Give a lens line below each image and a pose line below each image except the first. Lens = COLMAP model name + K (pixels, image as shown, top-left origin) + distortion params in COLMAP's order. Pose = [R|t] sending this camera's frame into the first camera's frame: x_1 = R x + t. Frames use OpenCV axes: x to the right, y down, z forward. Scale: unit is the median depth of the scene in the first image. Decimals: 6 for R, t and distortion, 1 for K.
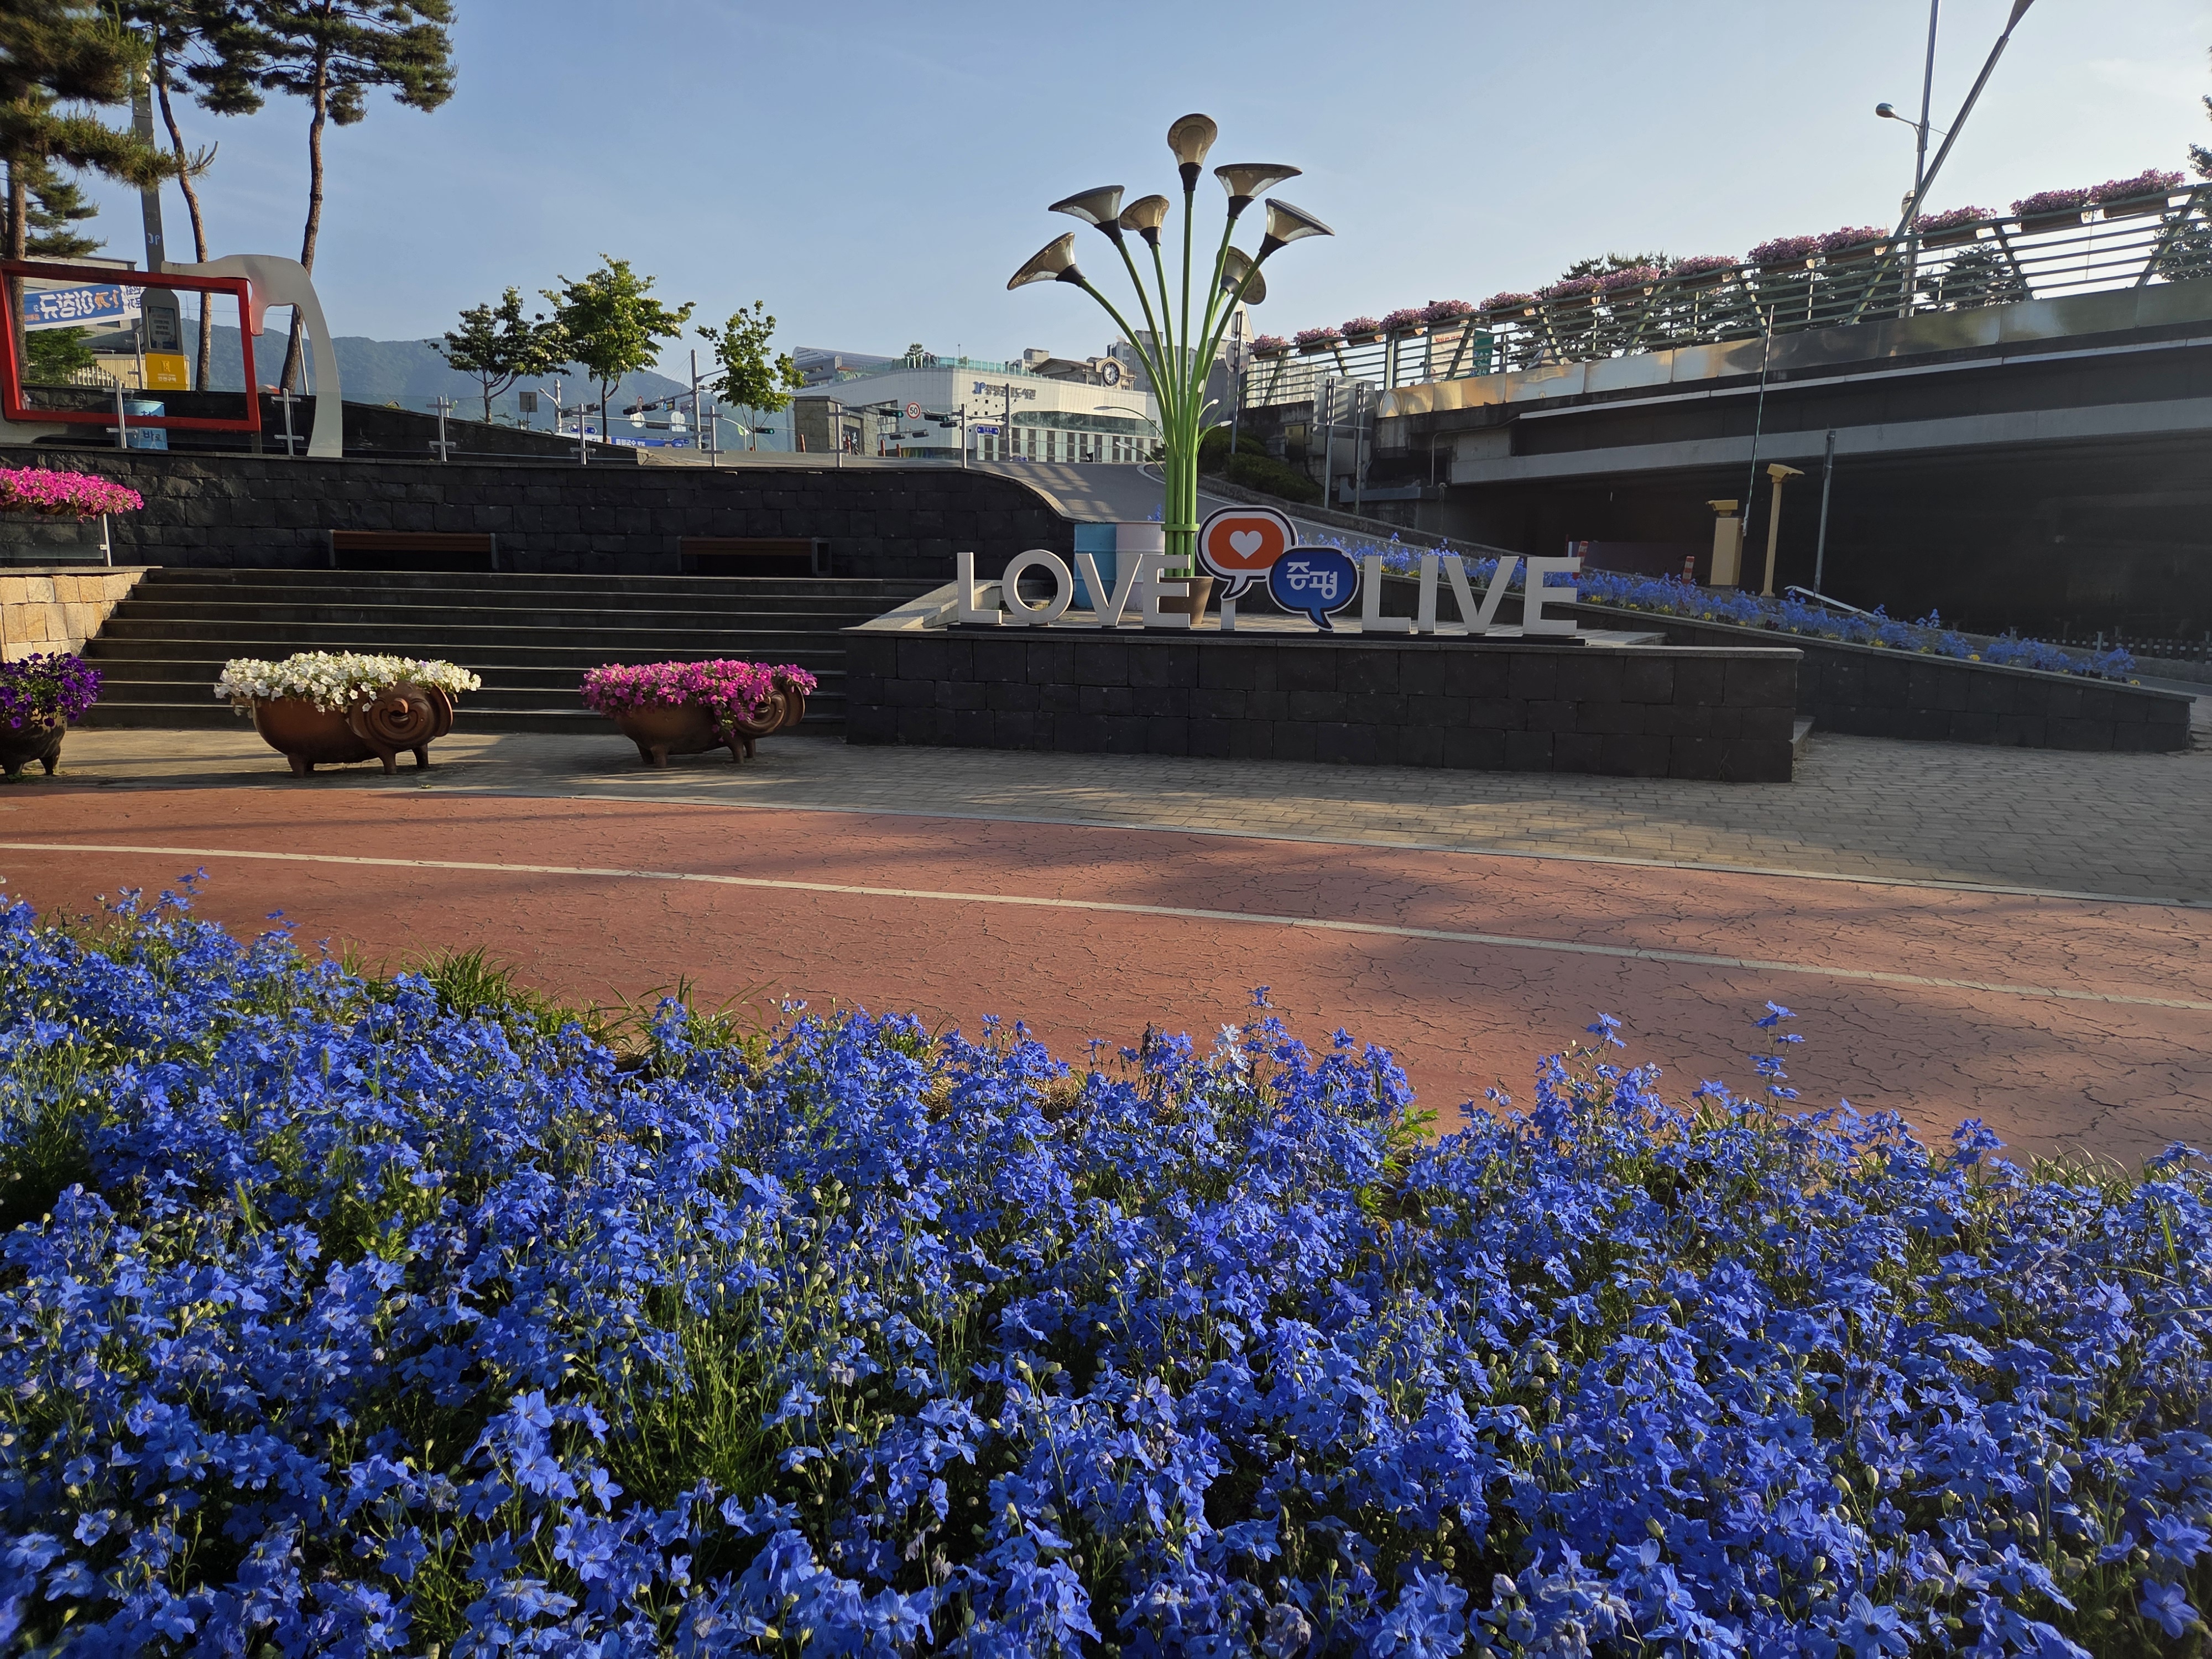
lens RADIAL K [[1456.2, 0, 1106.0], [0, 1456.2, 829.5], [0, 0, 1]] dist [0.058036, -0.051311]
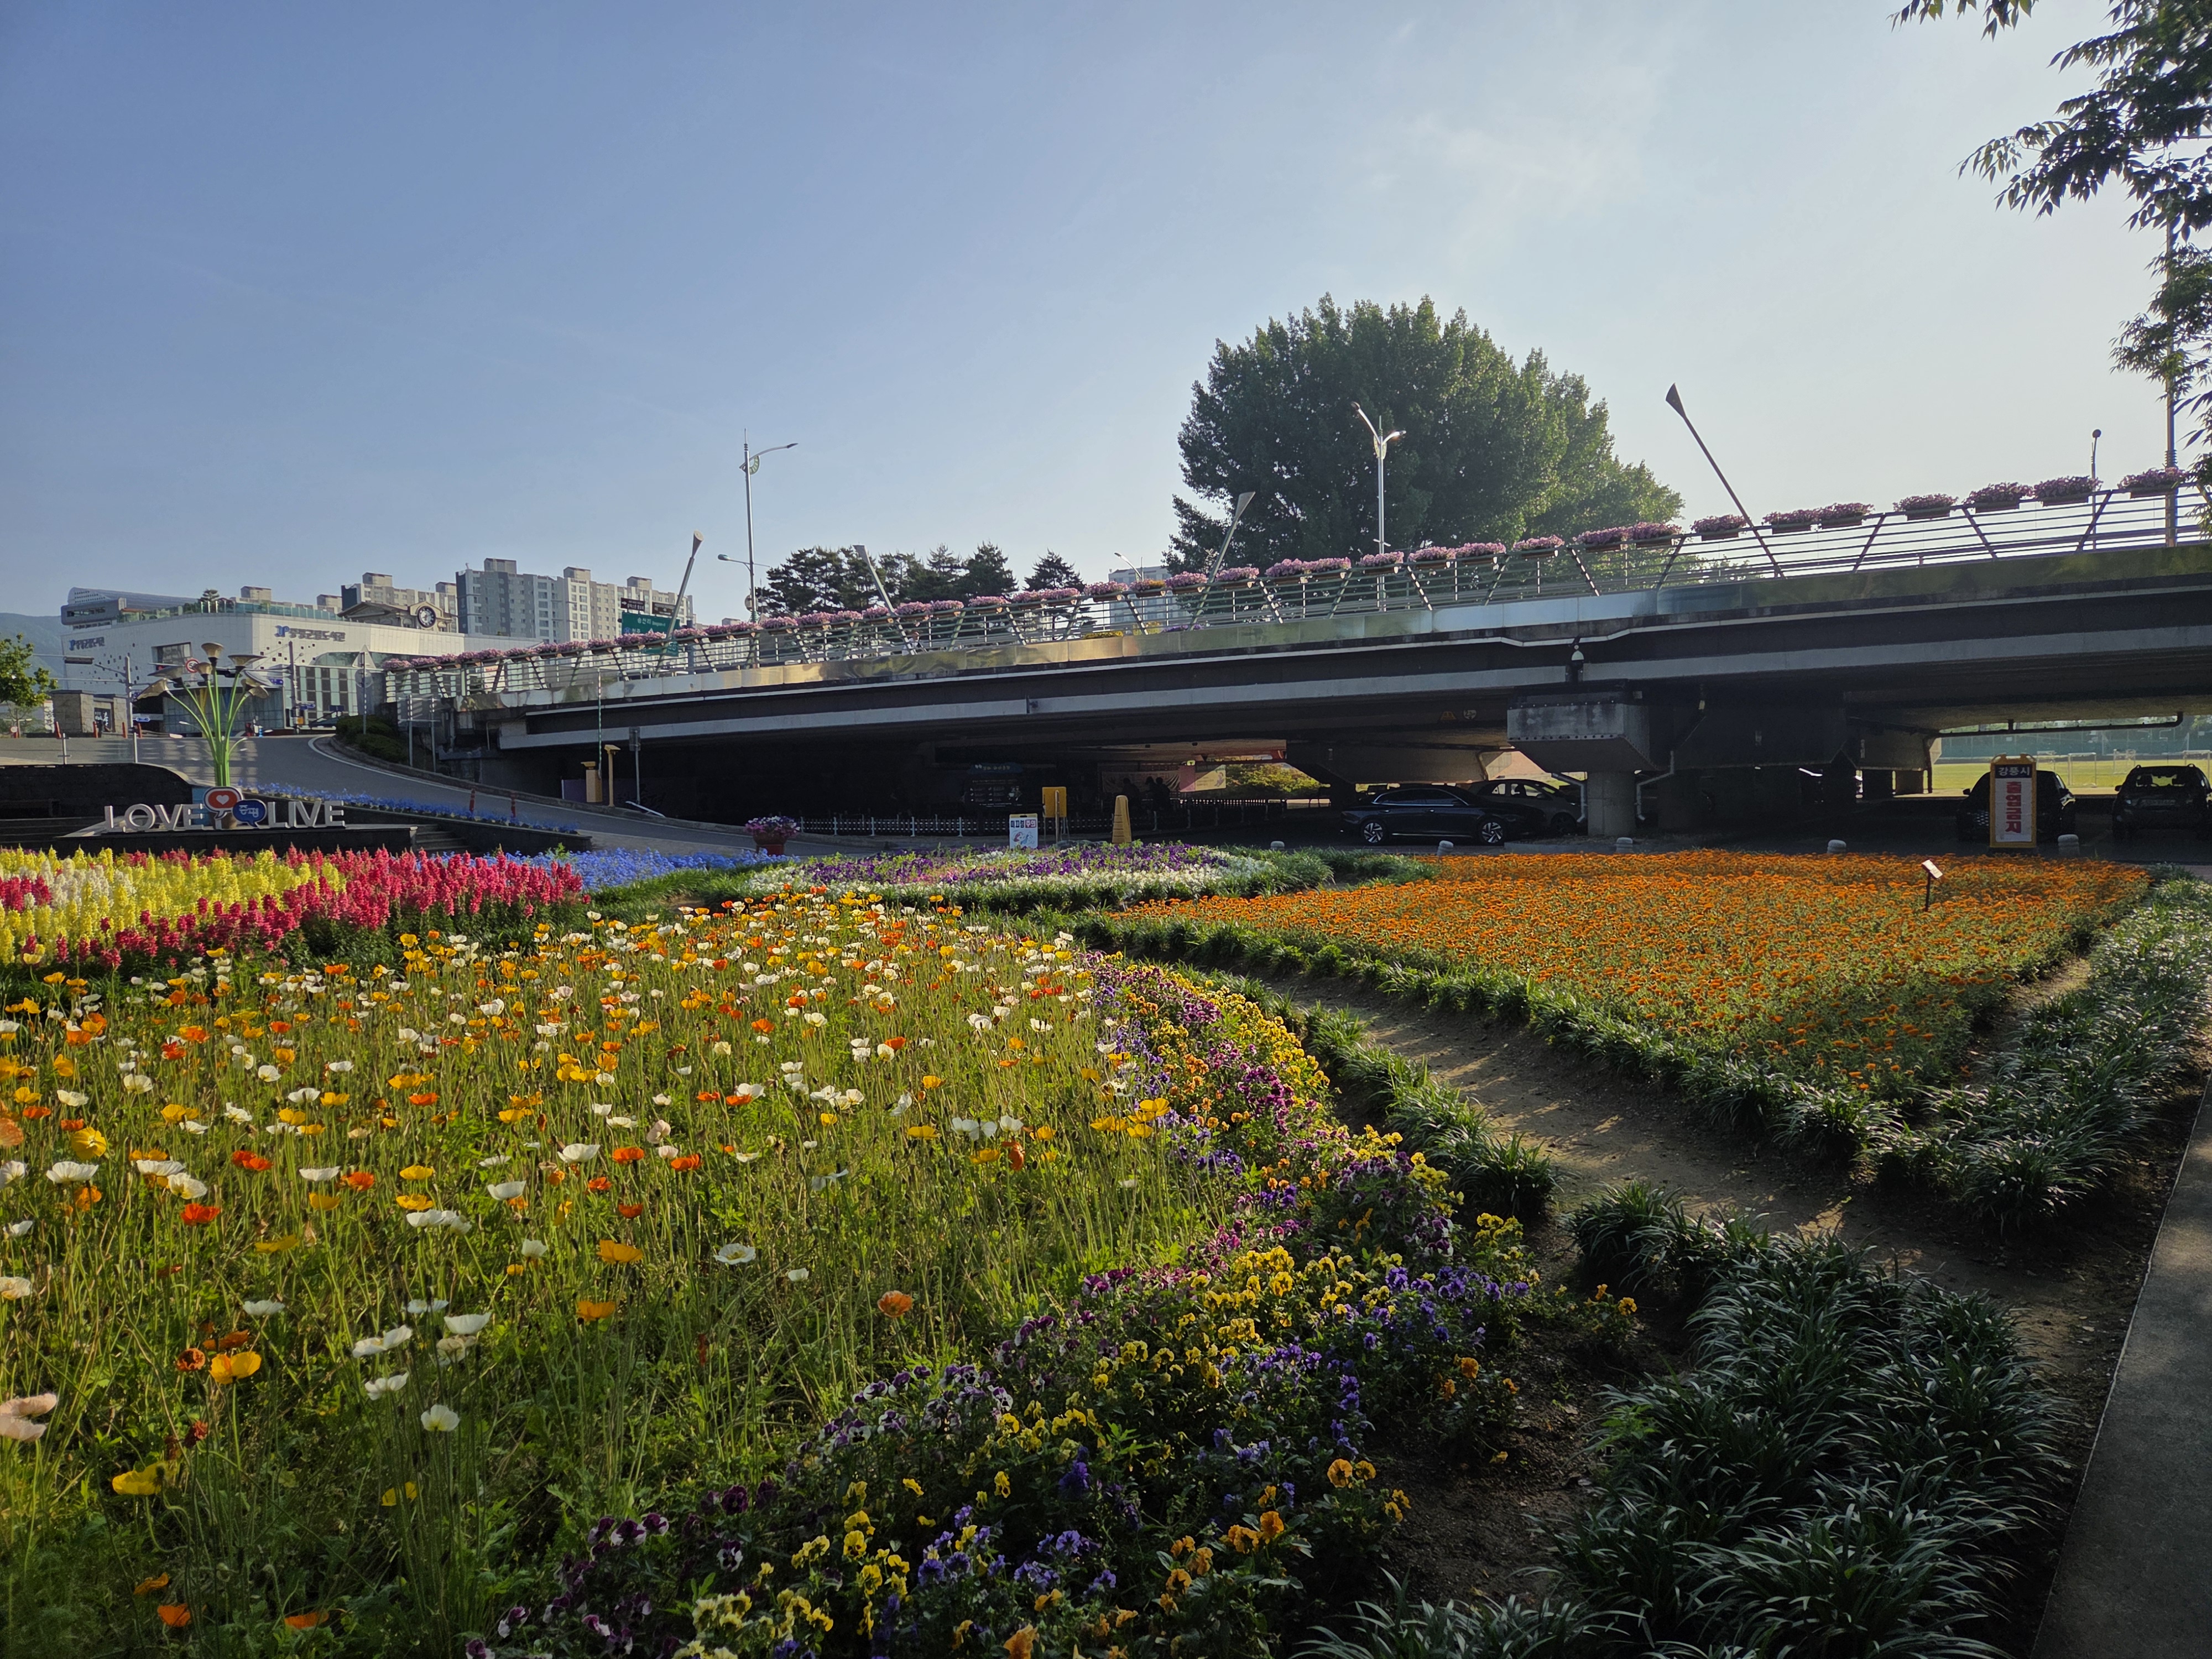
lens RADIAL K [[1456.2, 0, 1106.0], [0, 1456.2, 829.5], [0, 0, 1]] dist [0.058036, -0.051311]
pose [[0.921198, -0.050269, 0.385833, 0.220074], [0.104712, 0.987064, -0.121404, 0.151606], [-0.374739, 0.152239, 0.914546, -0.877943]]
